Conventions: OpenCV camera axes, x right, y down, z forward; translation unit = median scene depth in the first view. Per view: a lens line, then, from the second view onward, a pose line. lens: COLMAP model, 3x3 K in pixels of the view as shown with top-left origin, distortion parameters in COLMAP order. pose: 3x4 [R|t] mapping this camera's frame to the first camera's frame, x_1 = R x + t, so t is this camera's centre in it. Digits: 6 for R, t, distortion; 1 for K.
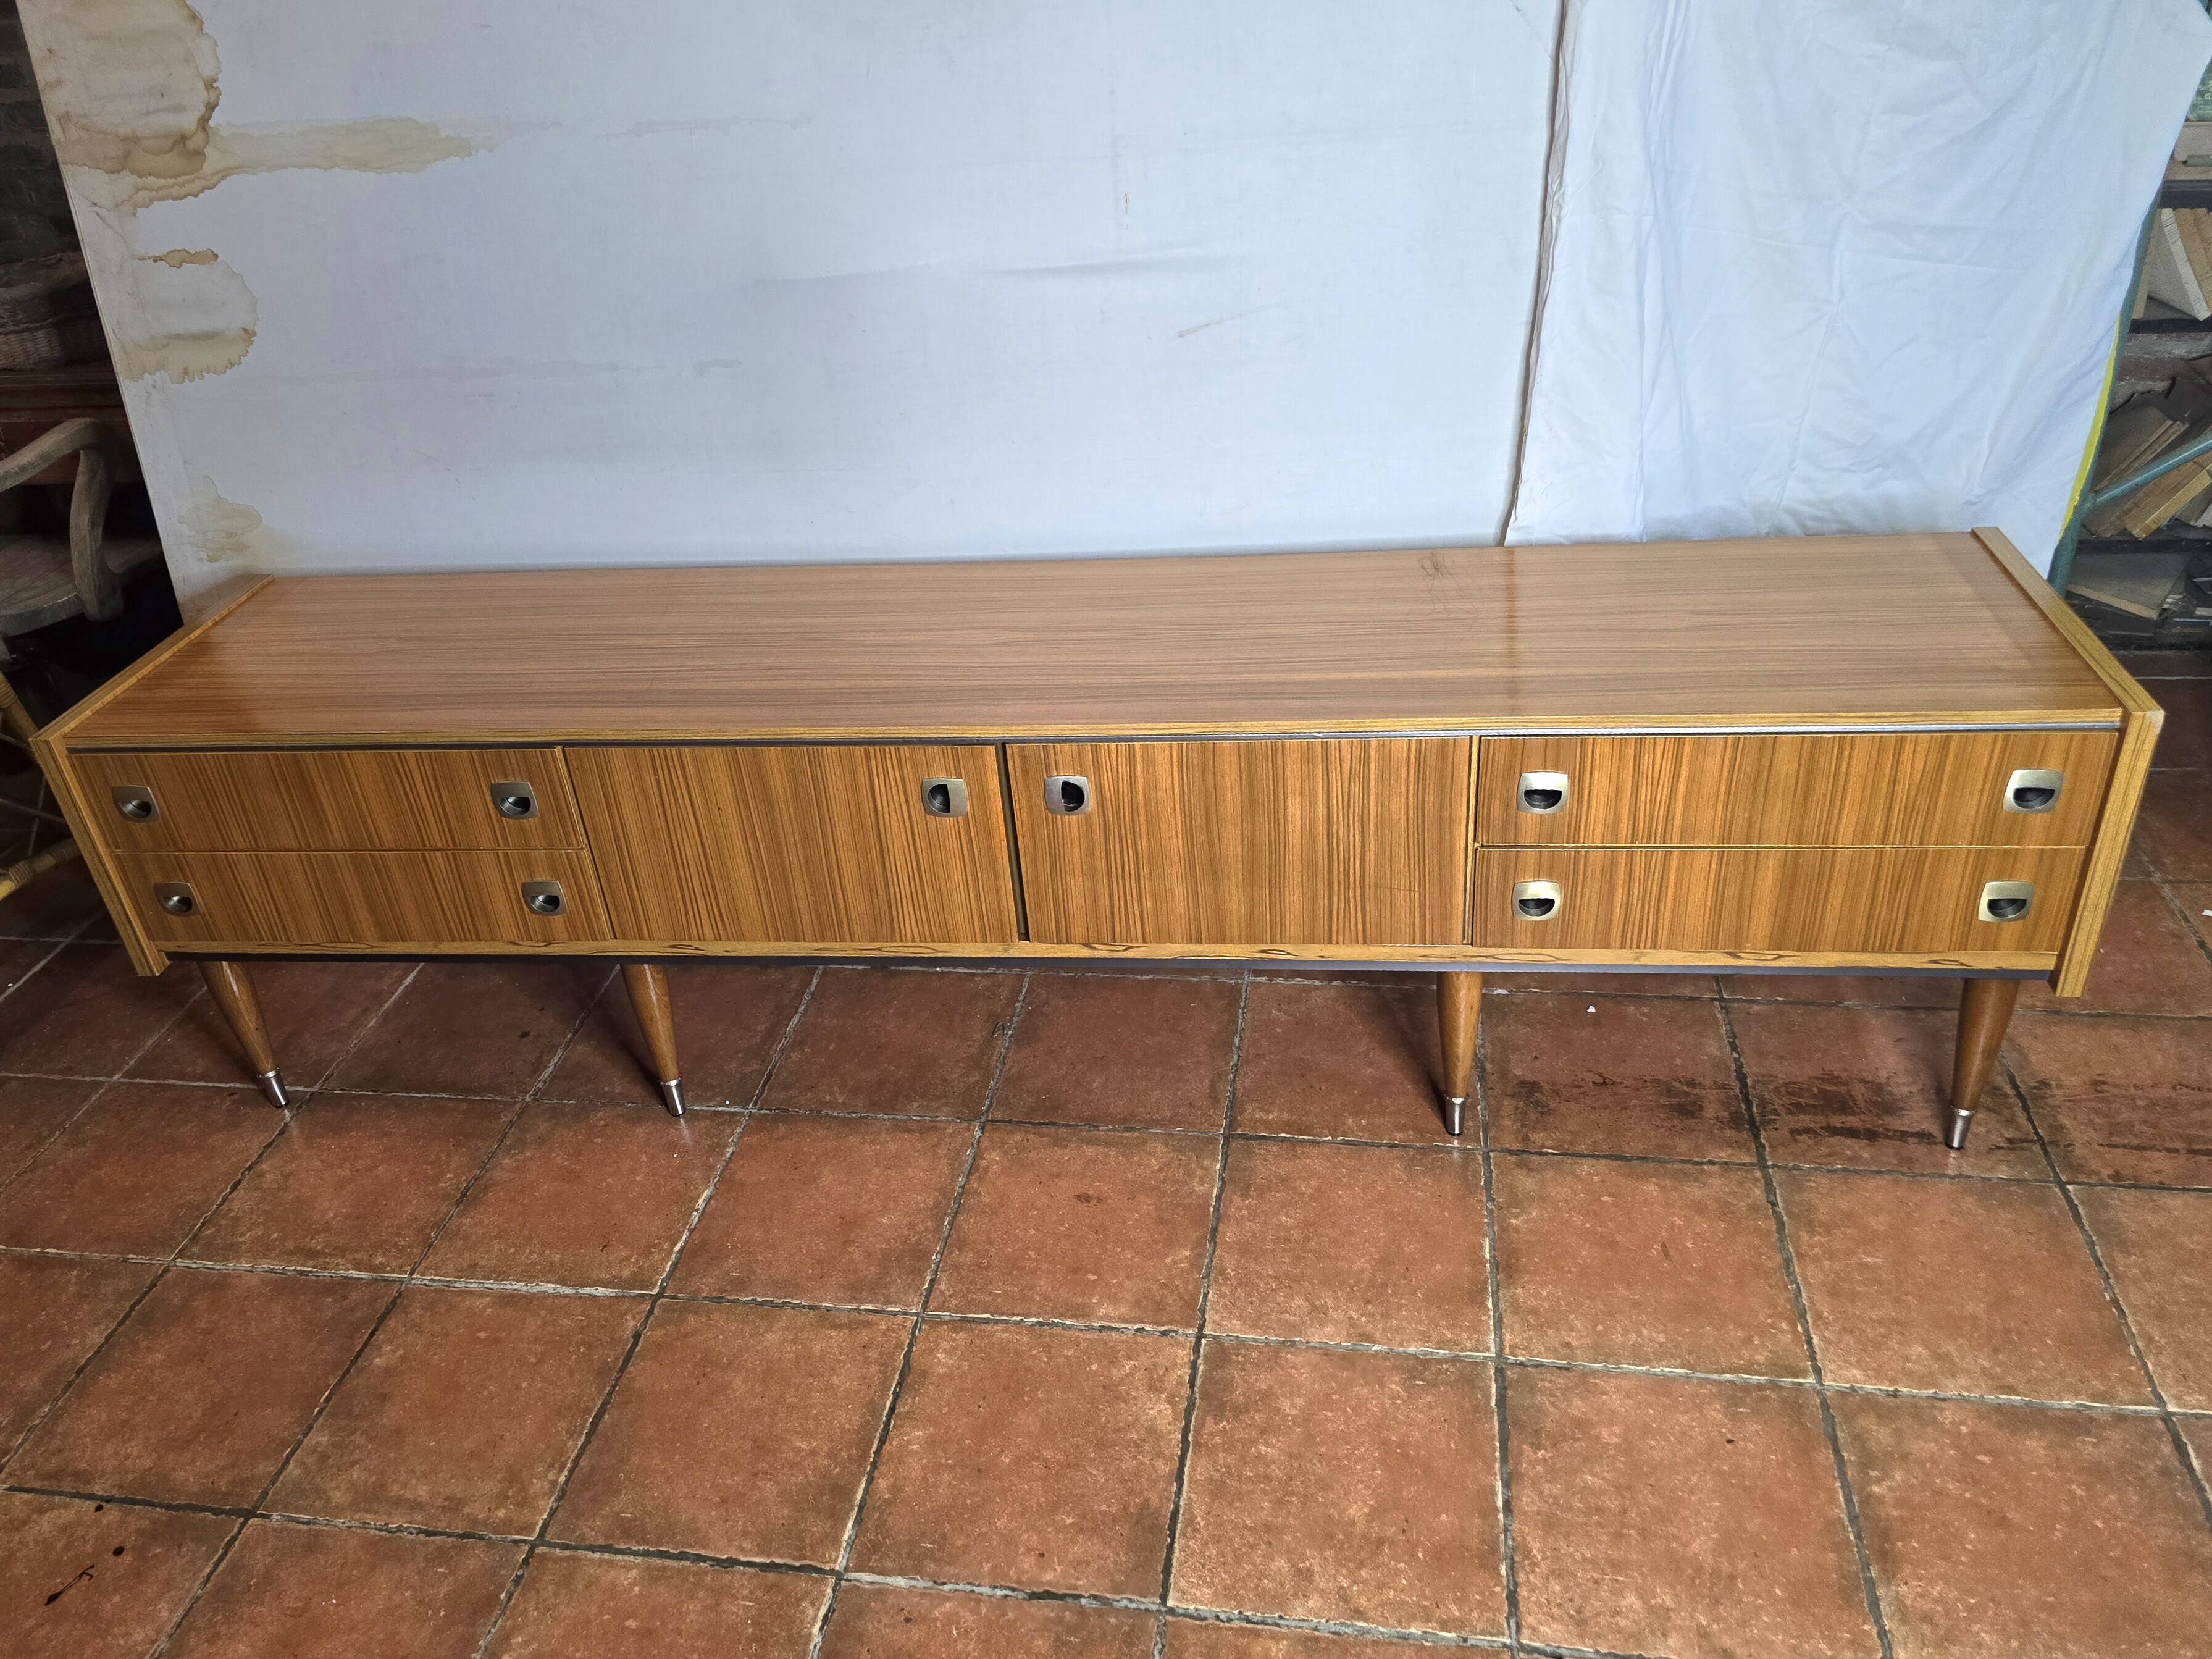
lens RADIAL K [[1650.1, 0, 1089.2], [0, 1650.1, 803.0], [0, 0, 1]] dist [0.065915, -0.064882]
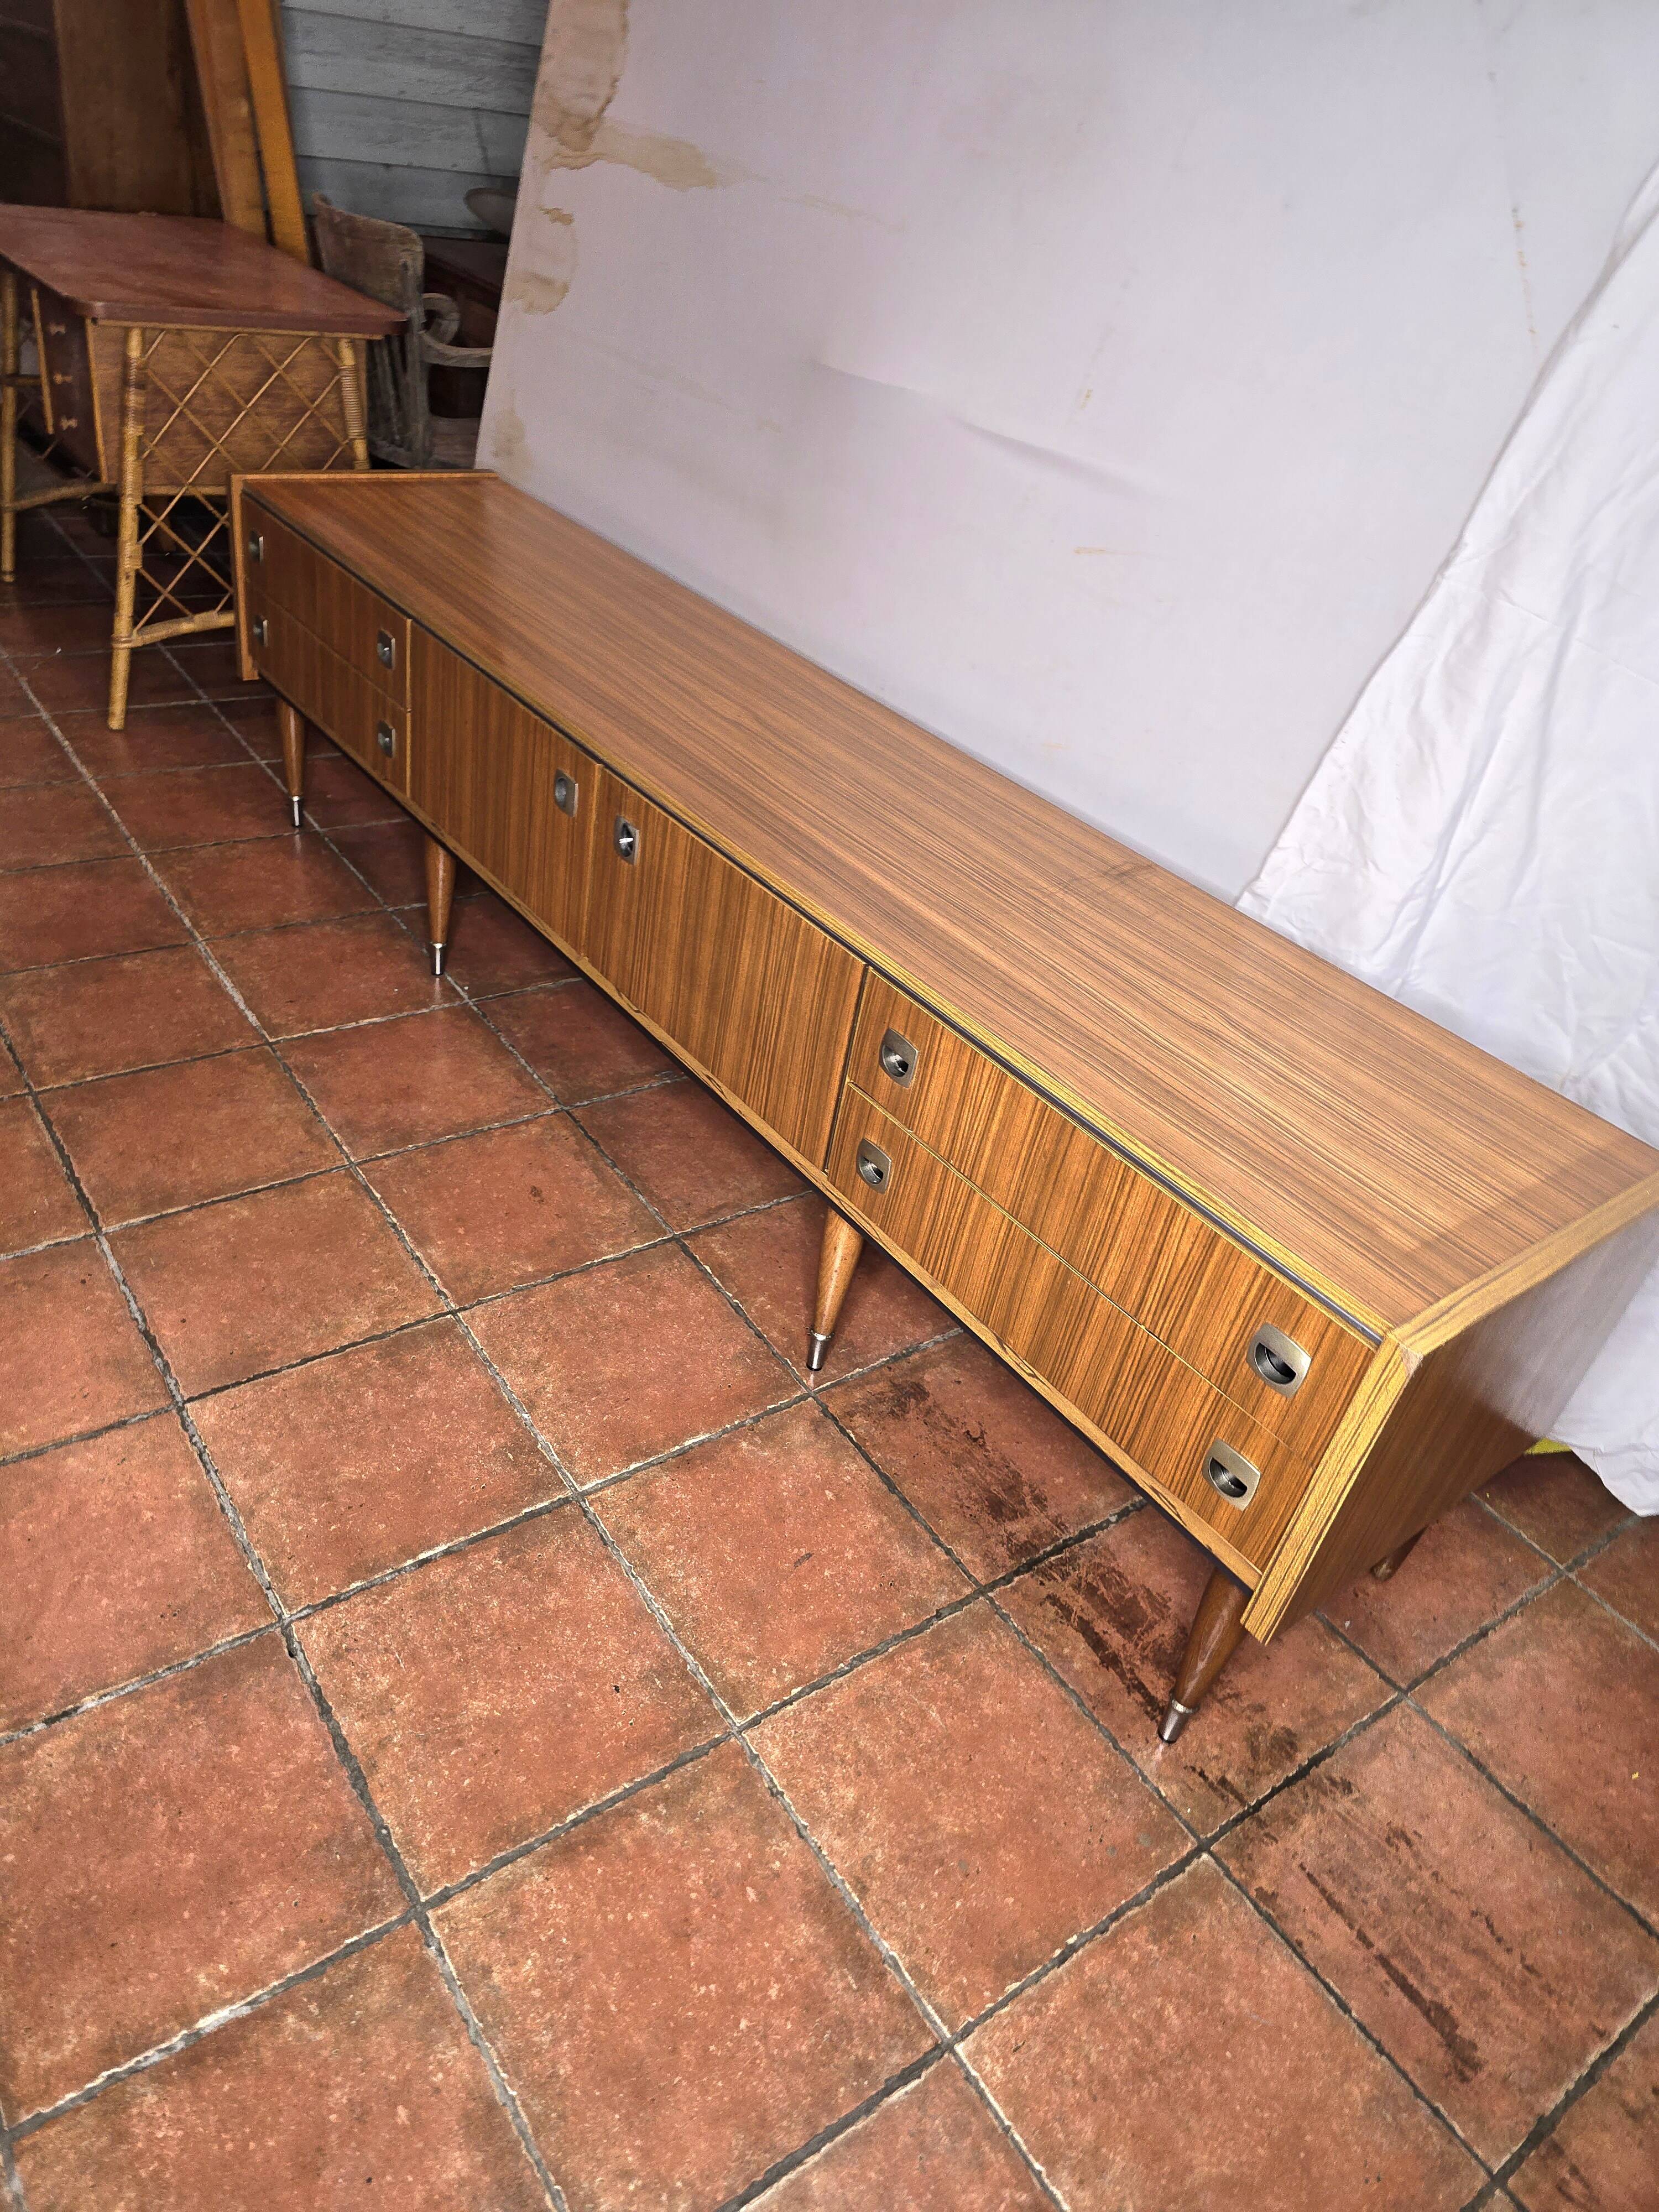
lens RADIAL K [[1492.8, 0, 811.0], [0, 1492.8, 1084.5], [0, 0, 1]] dist [0.054977, -0.055441]
pose [[0.685598, 0.552341, -0.474210, 0.600649], [-0.538033, 0.823256, 0.181025, -0.110786], [0.490383, 0.131030, 0.861600, 0.226146]]
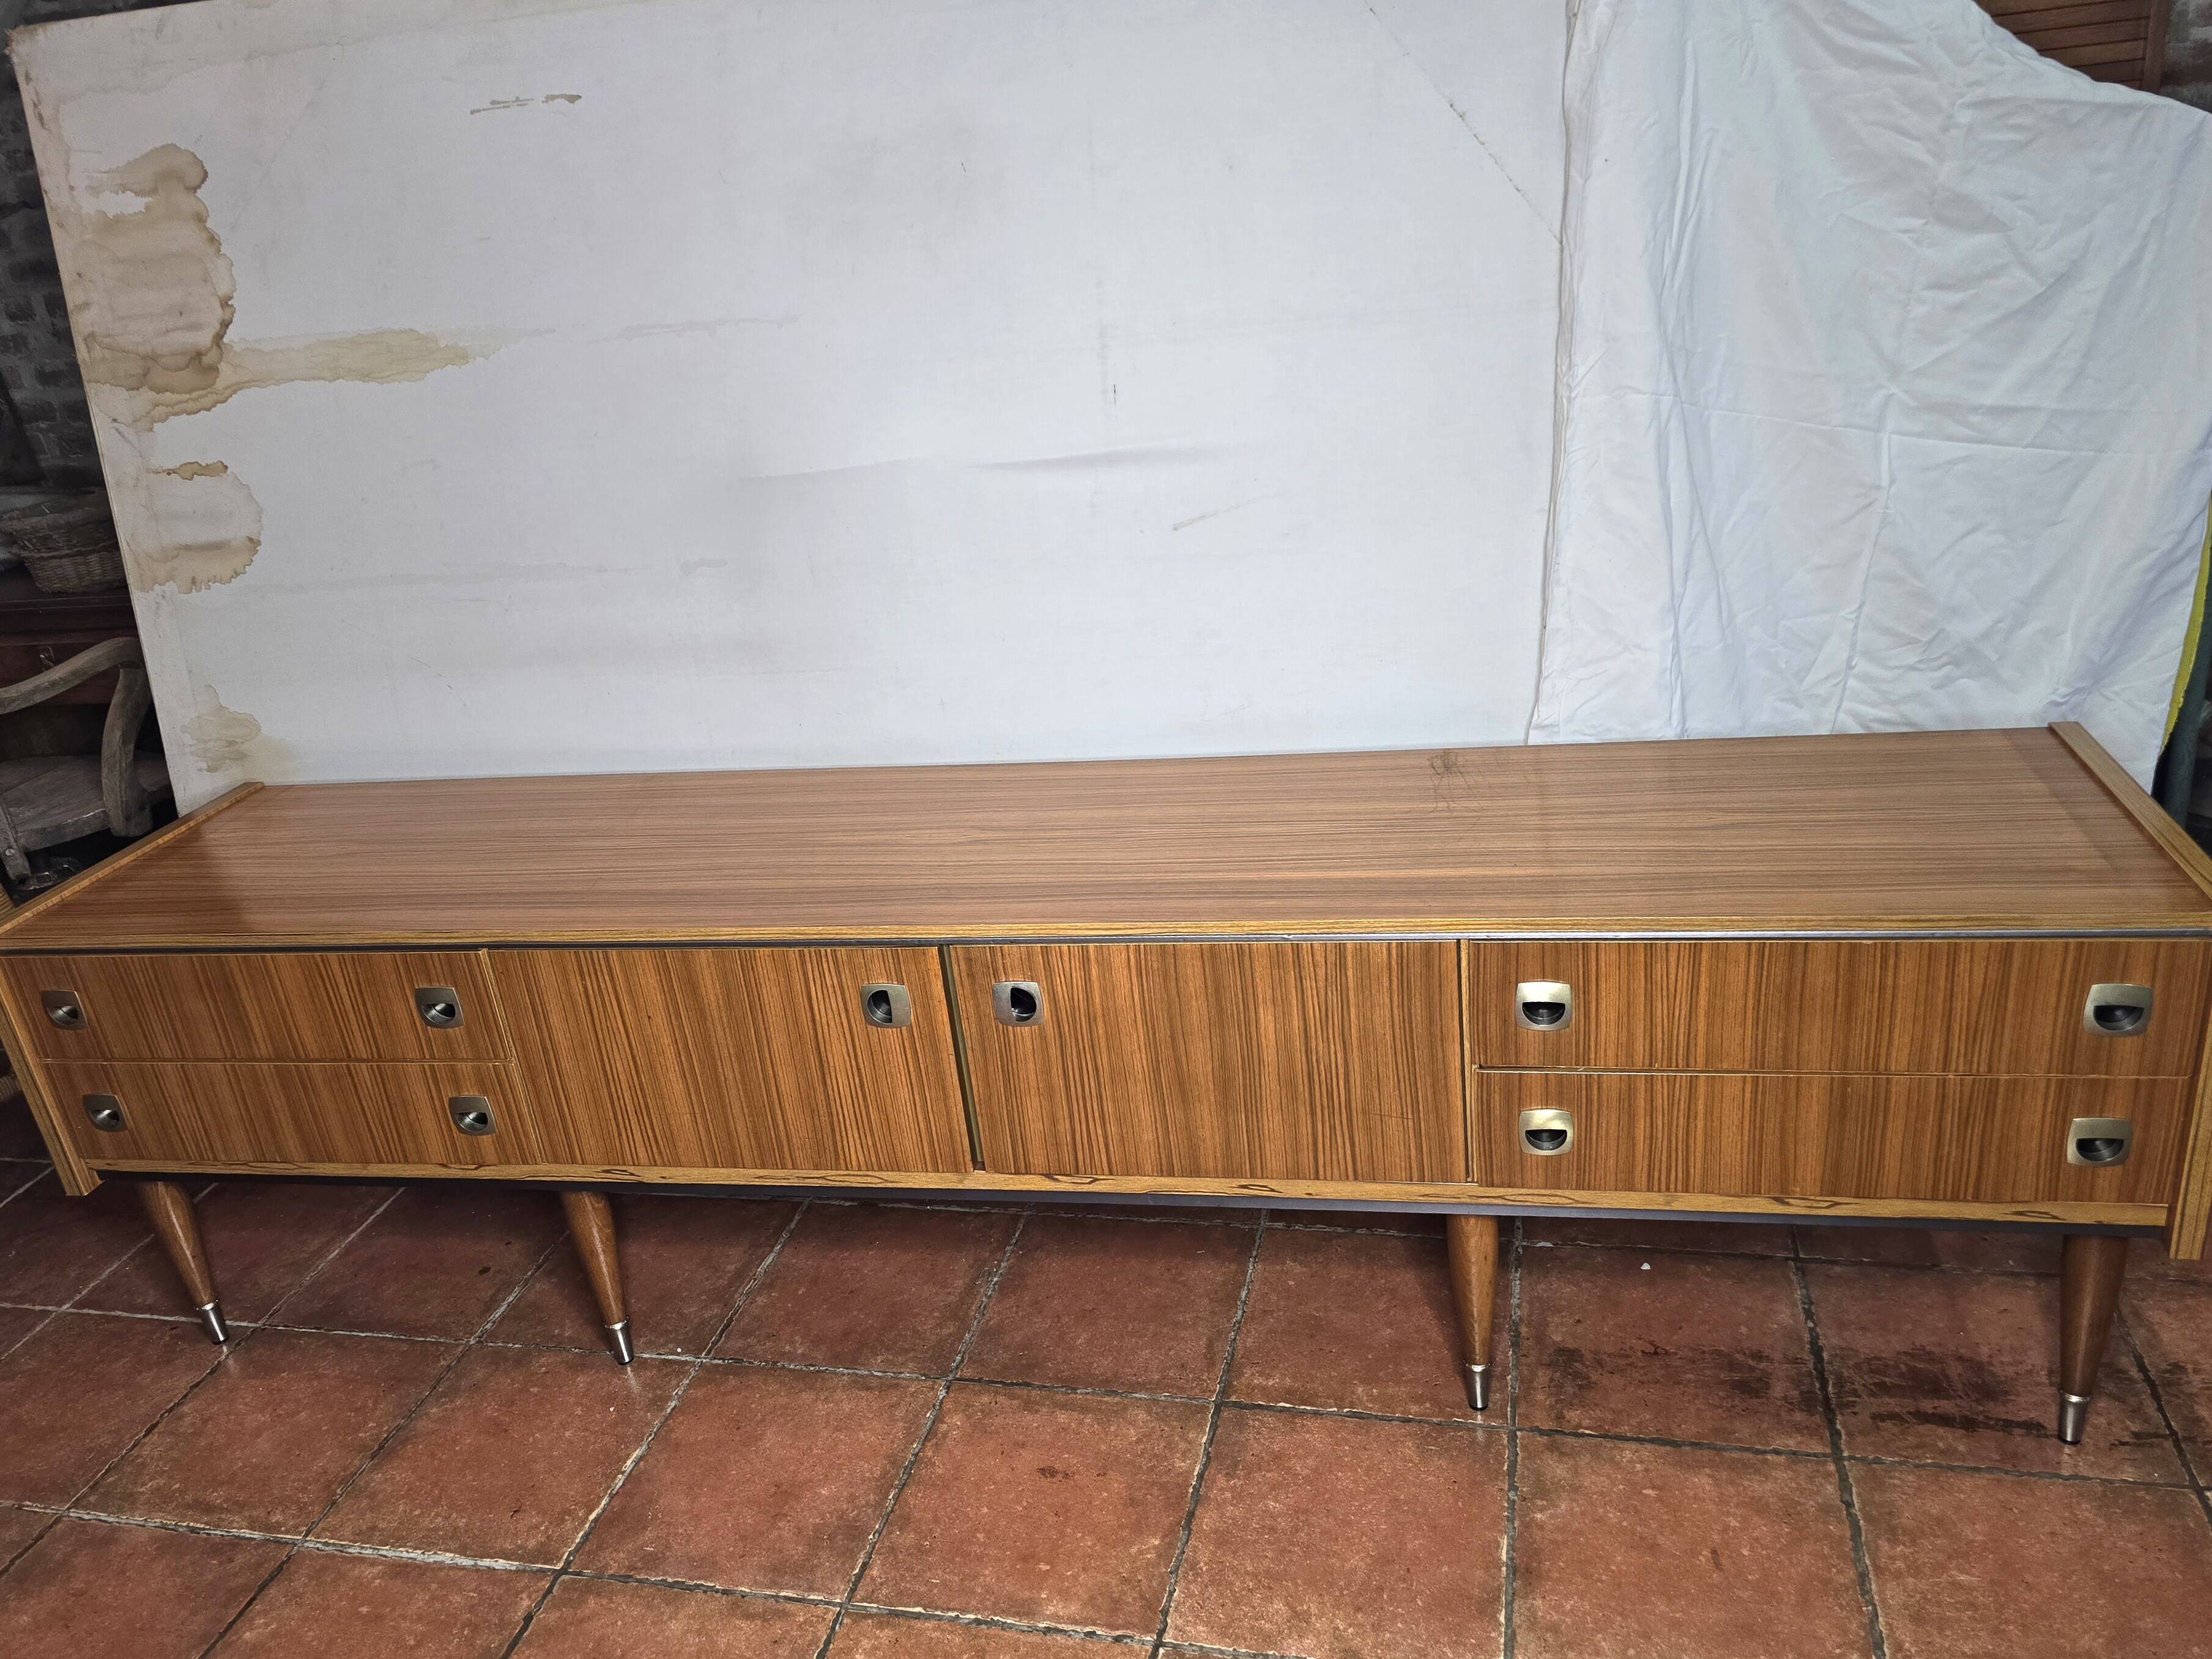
lens RADIAL K [[1641.7, 0, 1120.4], [0, 1641.7, 847.7], [0, 0, 1]] dist [0.055294, -0.053284]
pose [[0.997247, 0.003933, -0.074052, 0.105093], [-0.013402, 0.991708, -0.127809, 0.023269], [0.072935, 0.128450, 0.989030, 0.099390]]
